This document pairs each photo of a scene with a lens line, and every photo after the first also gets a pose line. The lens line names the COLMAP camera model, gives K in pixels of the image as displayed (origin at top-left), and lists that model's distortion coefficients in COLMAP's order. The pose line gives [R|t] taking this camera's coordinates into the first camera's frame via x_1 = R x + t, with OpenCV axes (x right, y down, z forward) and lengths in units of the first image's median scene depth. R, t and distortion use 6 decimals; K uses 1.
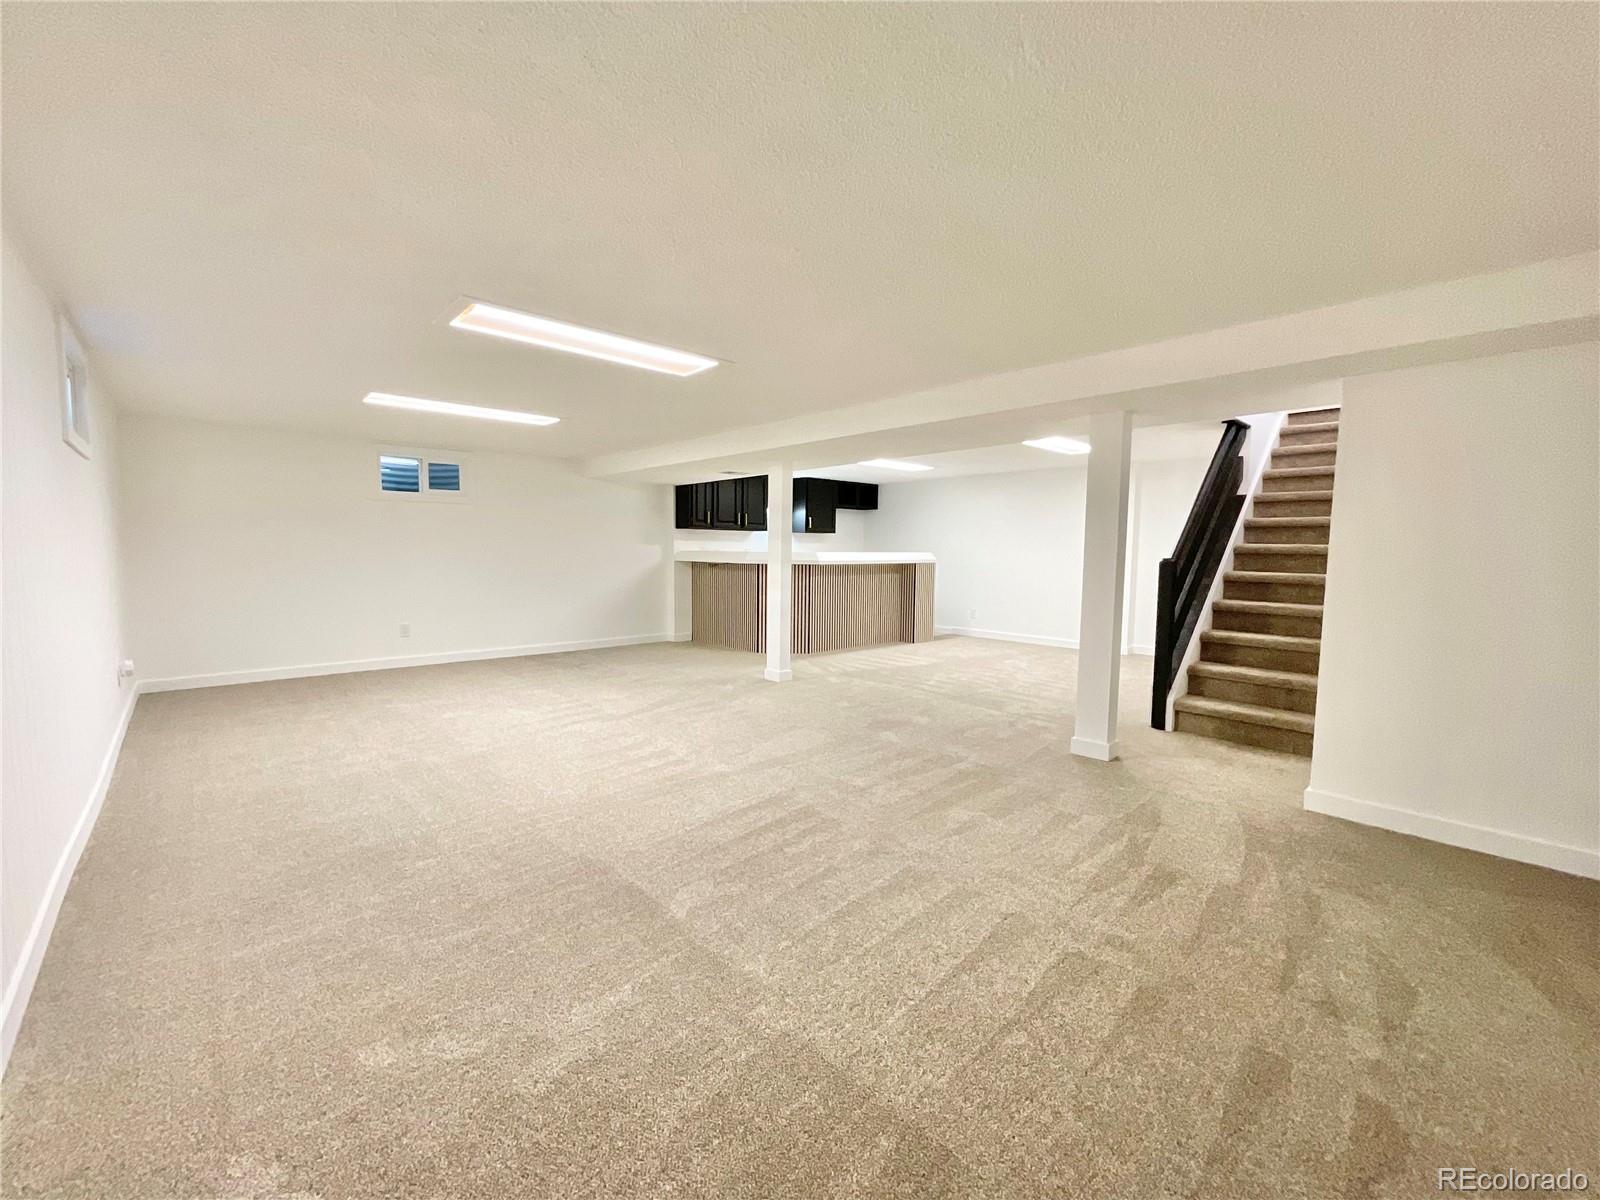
lens RADIAL K [[652.9, 0, 800.0], [0, 652.9, 600.0], [0, 0, 1]] dist [0.000940, 0.000031]
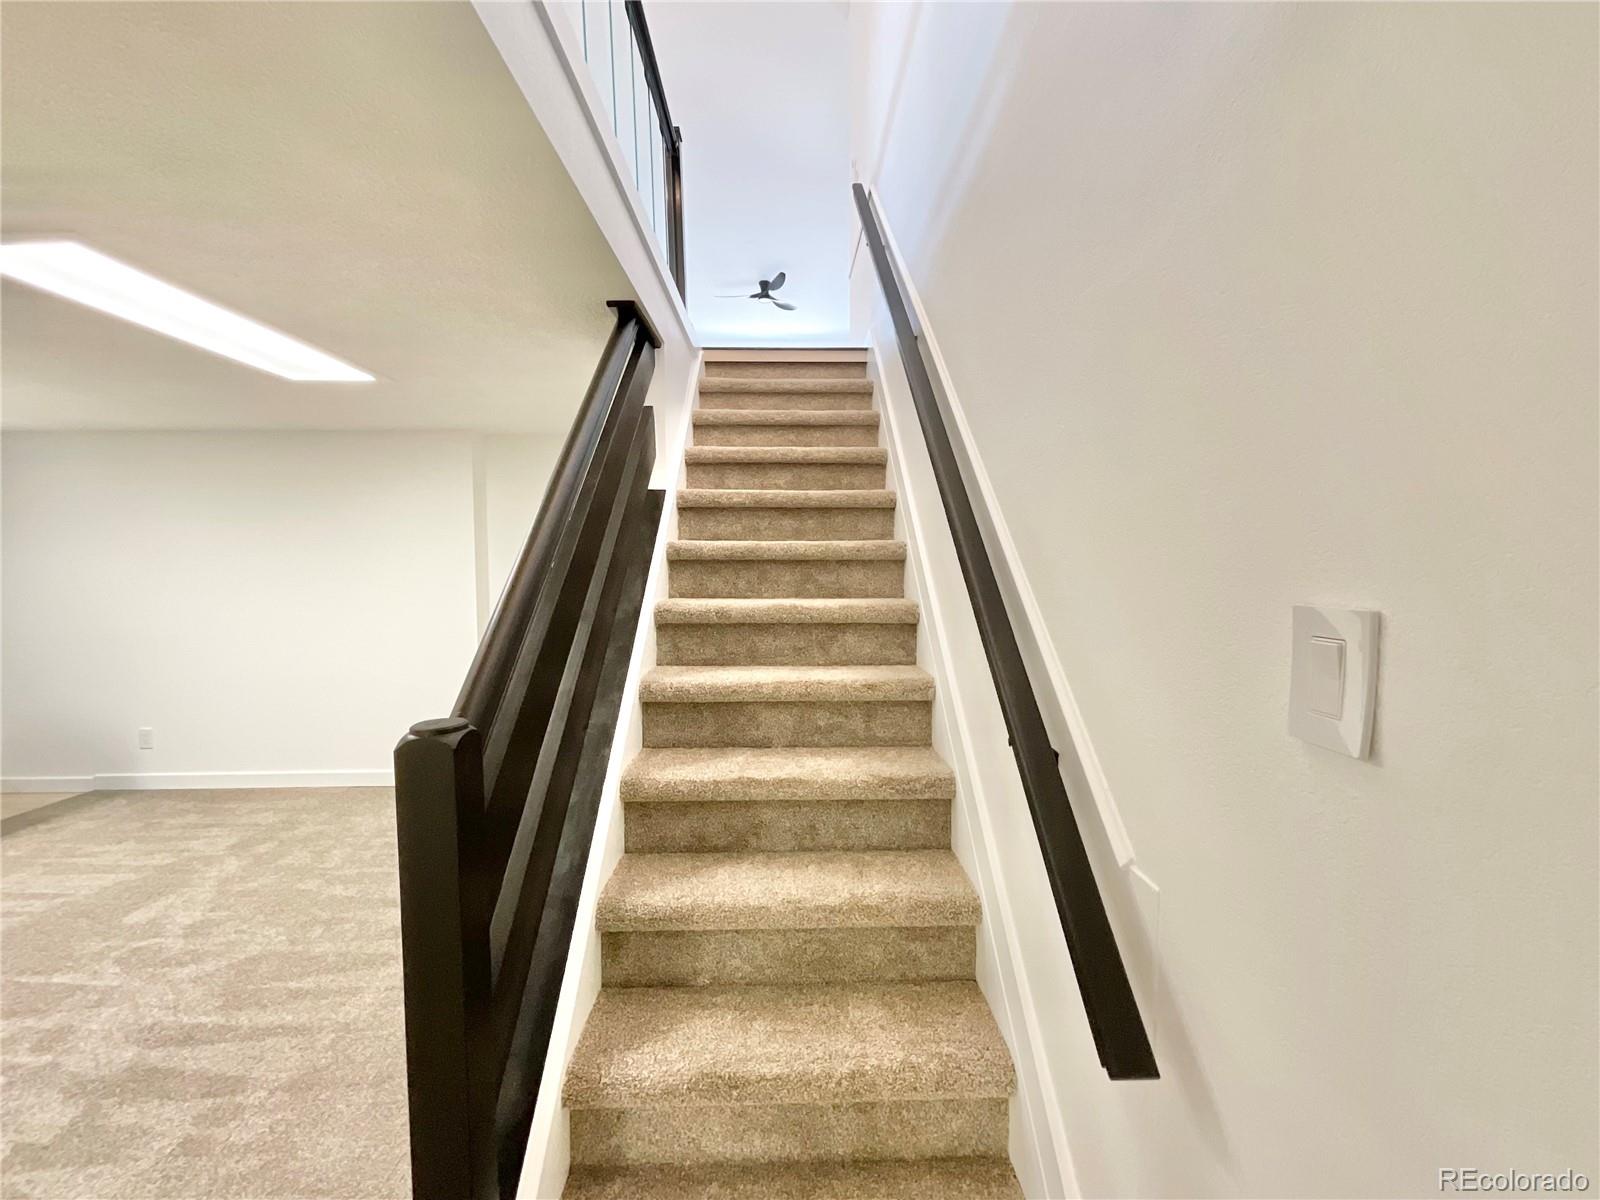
lens RADIAL K [[652.9, 0, 800.0], [0, 652.9, 600.0], [0, 0, 1]] dist [0.000940, 0.000031]
pose [[0.661184, -0.056923, 0.748061, 0.400154], [0.071780, 0.997343, 0.012448, -0.083022], [-0.746782, 0.045465, 0.663513, 0.631377]]
